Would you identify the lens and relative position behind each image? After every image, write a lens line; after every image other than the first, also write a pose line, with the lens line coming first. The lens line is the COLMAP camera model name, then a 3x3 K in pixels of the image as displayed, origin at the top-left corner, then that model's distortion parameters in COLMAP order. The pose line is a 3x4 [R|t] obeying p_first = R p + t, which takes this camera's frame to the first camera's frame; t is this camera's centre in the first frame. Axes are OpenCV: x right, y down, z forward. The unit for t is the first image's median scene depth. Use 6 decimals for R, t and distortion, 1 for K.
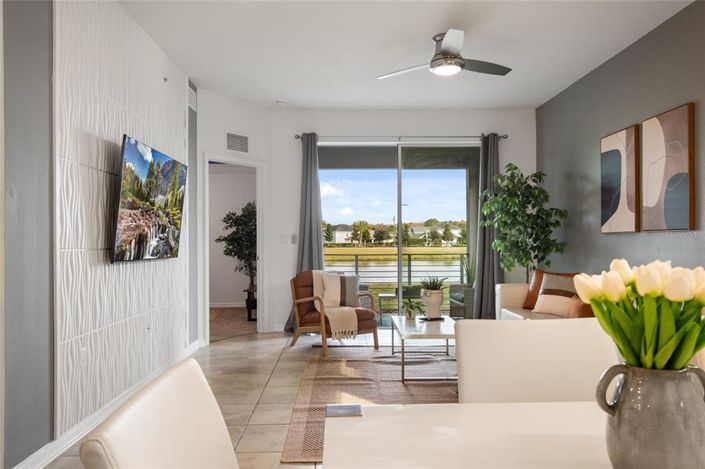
lens RADIAL K [[555.0, 0, 348.7], [0, 555.0, 234.9], [0, 0, 1]] dist [0.003408, 0.002084]
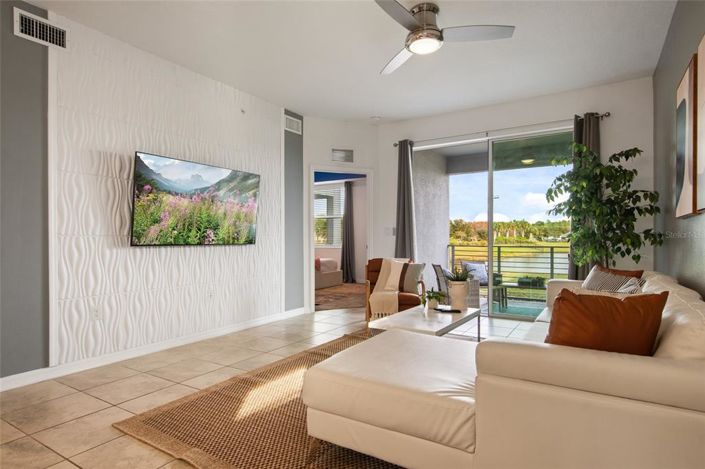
lens RADIAL K [[391.1, 0, 353.8], [0, 391.1, 238.9], [0, 0, 1]] dist [0.002618, 0.000082]
pose [[0.831713, 0.003714, -0.555194, 0.335702], [0.005031, 0.999886, 0.014226, 0.012552], [0.555183, -0.014625, 0.831599, 0.288595]]
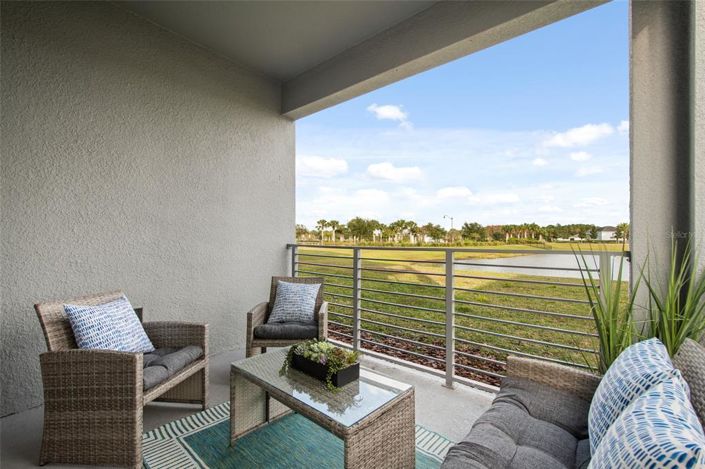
lens RADIAL K [[305.6, 0, 355.3], [0, 305.6, 238.1], [0, 0, 1]] dist [-0.001555, -0.000780]
pose [[0.751303, 0.006335, -0.659927, 0.398919], [0.000846, 0.999944, 0.010562, 0.030749], [0.659957, -0.008493, 0.751255, 1.198009]]
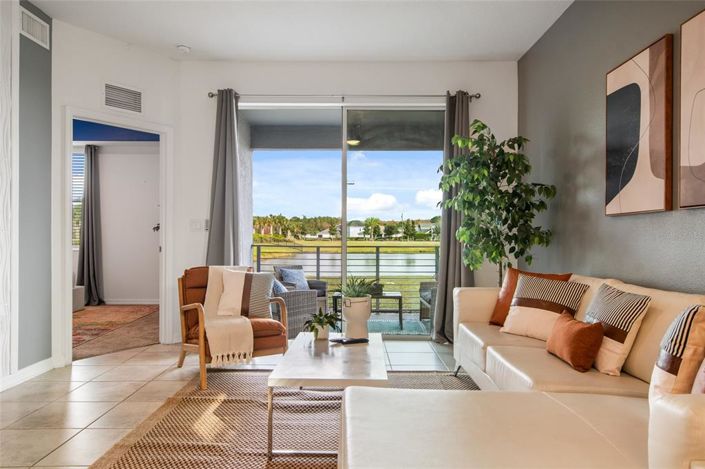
lens RADIAL K [[491.4, 0, 352.5], [0, 491.4, 234.5], [0, 0, 1]] dist [0.003362, -0.001149]
pose [[0.999672, 0.007760, -0.024421, 0.142546], [-0.007542, 0.999931, 0.009016, 0.014812], [0.024489, -0.008829, 0.999661, 0.346472]]
